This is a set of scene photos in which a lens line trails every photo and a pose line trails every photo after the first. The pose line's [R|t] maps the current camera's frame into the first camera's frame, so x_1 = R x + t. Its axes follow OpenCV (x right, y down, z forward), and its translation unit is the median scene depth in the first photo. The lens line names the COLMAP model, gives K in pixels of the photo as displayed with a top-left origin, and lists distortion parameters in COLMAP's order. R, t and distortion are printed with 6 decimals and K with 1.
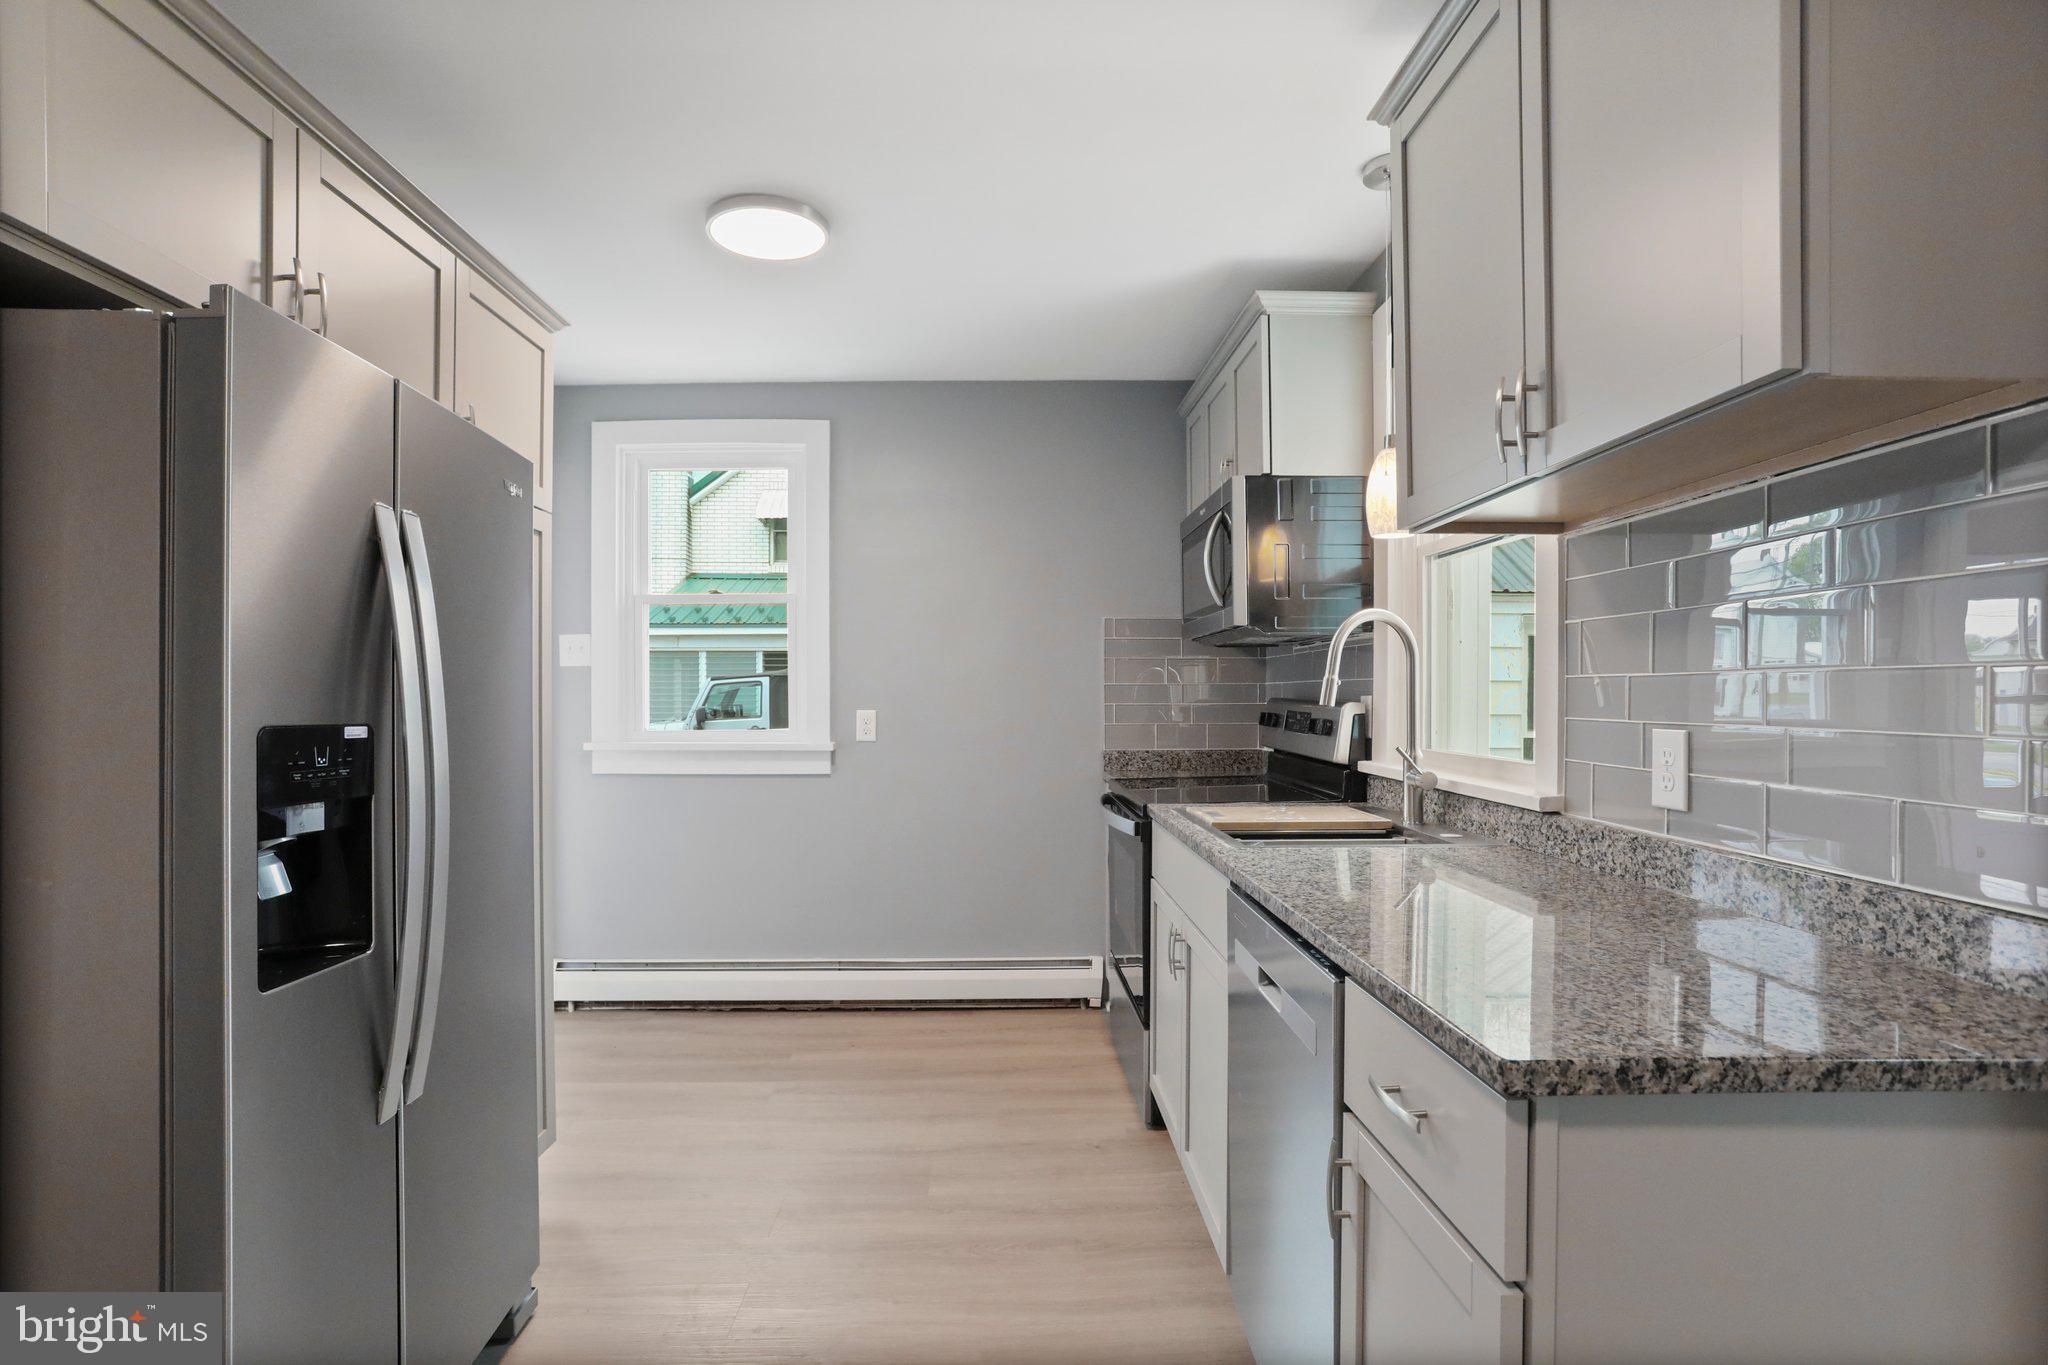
lens RADIAL K [[990.1, 0, 1017.5], [0, 990.1, 695.3], [0, 0, 1]] dist [-0.058810, 0.029882]
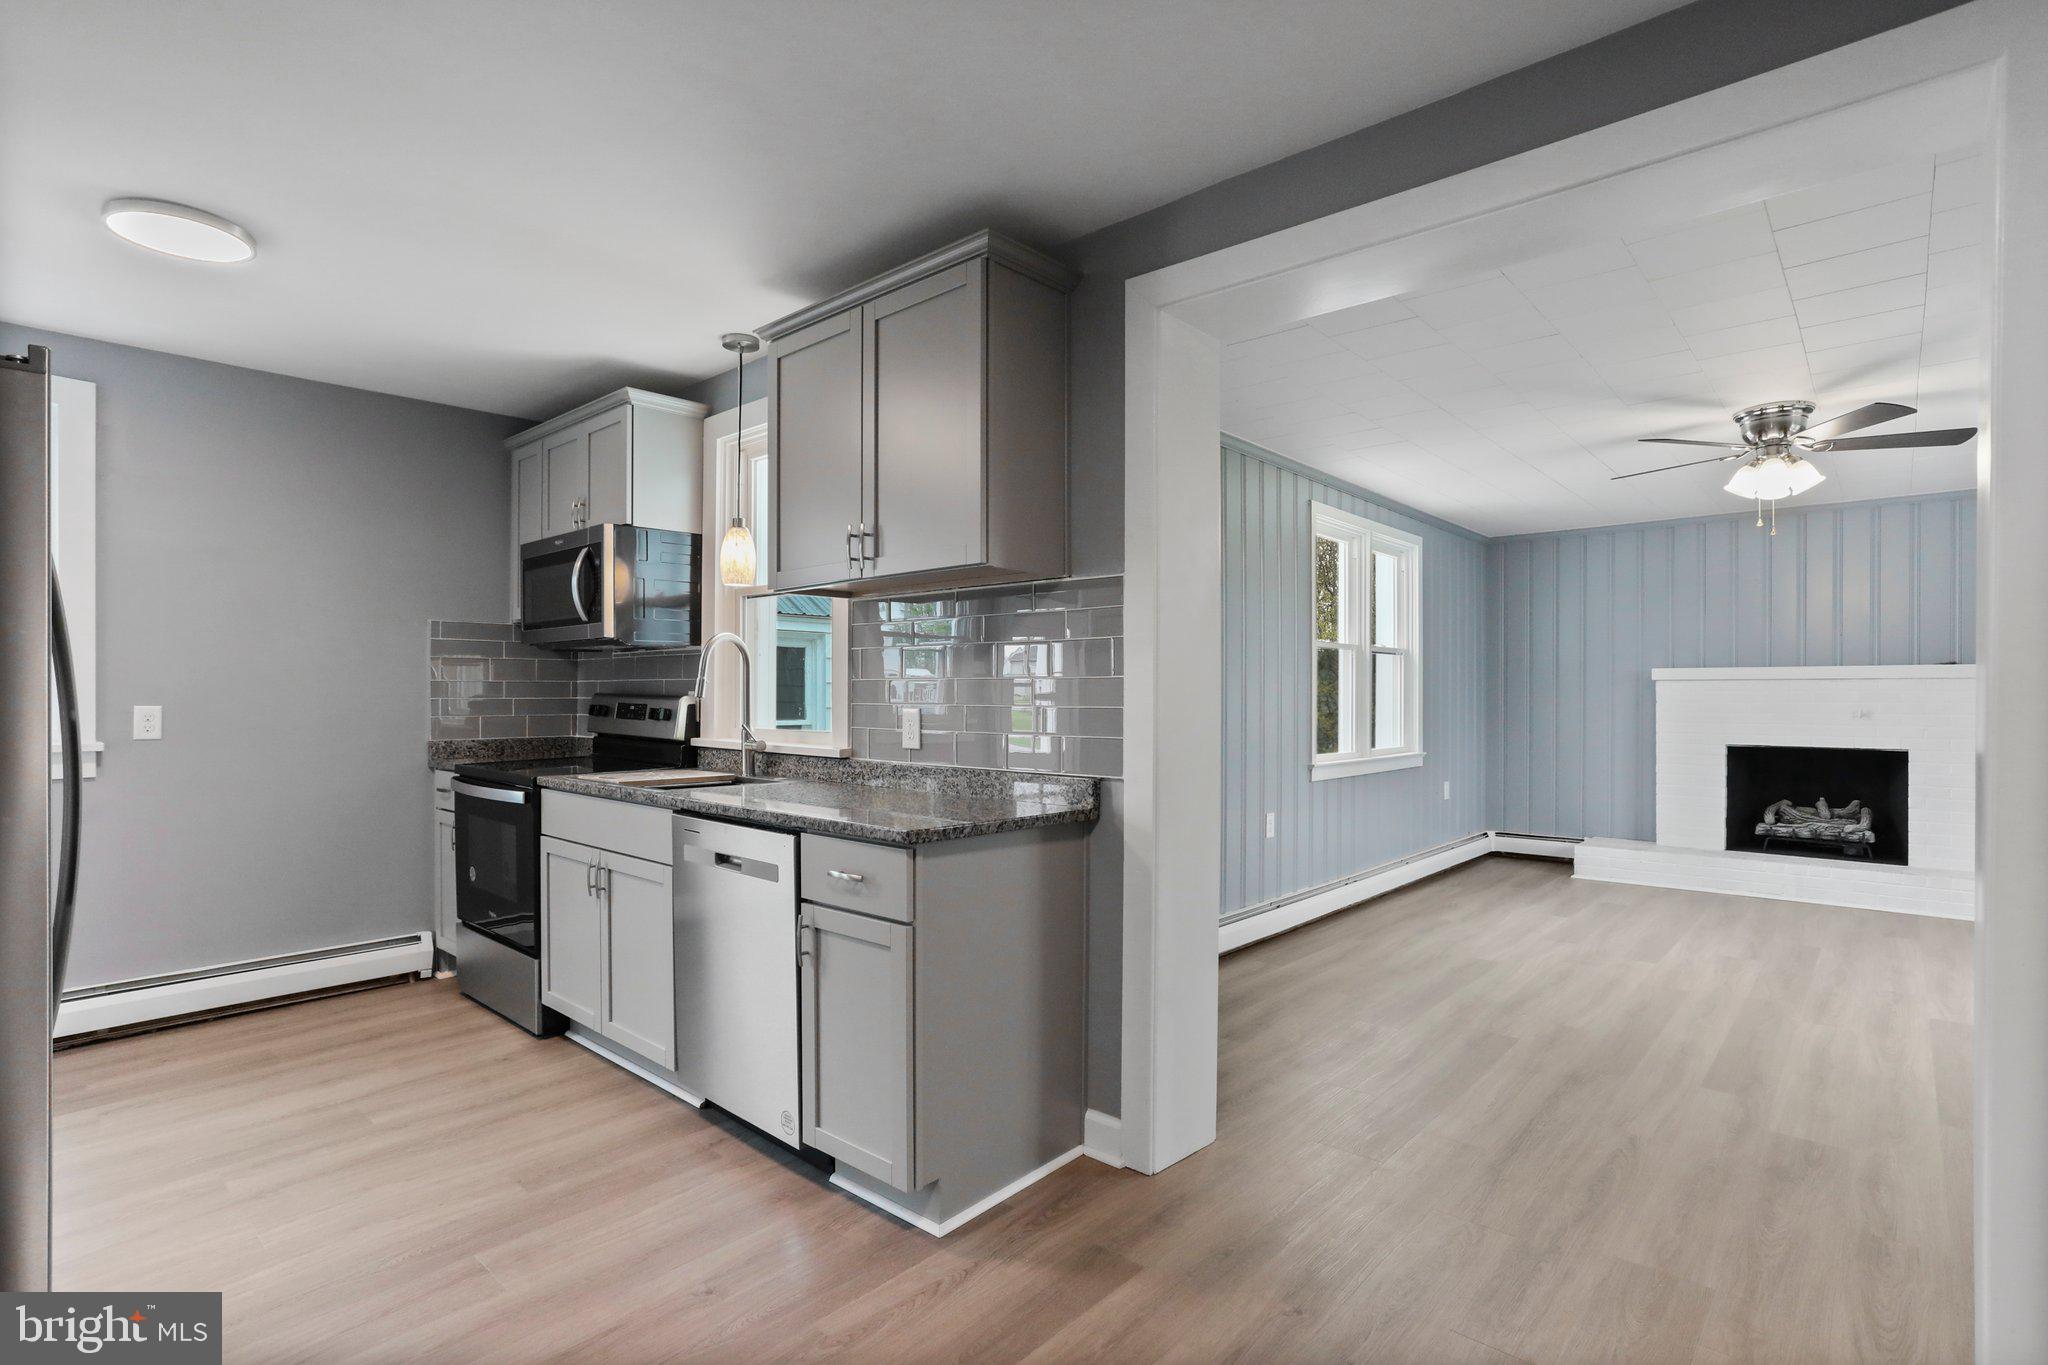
lens RADIAL K [[990.1, 0, 1017.5], [0, 990.1, 695.3], [0, 0, 1]] dist [-0.058810, 0.029882]
pose [[0.685612, 0.001148, 0.727967, -0.425163], [-0.002055, 0.999998, 0.000359, 0.005303], [-0.727965, -0.001742, 0.685613, -0.351861]]
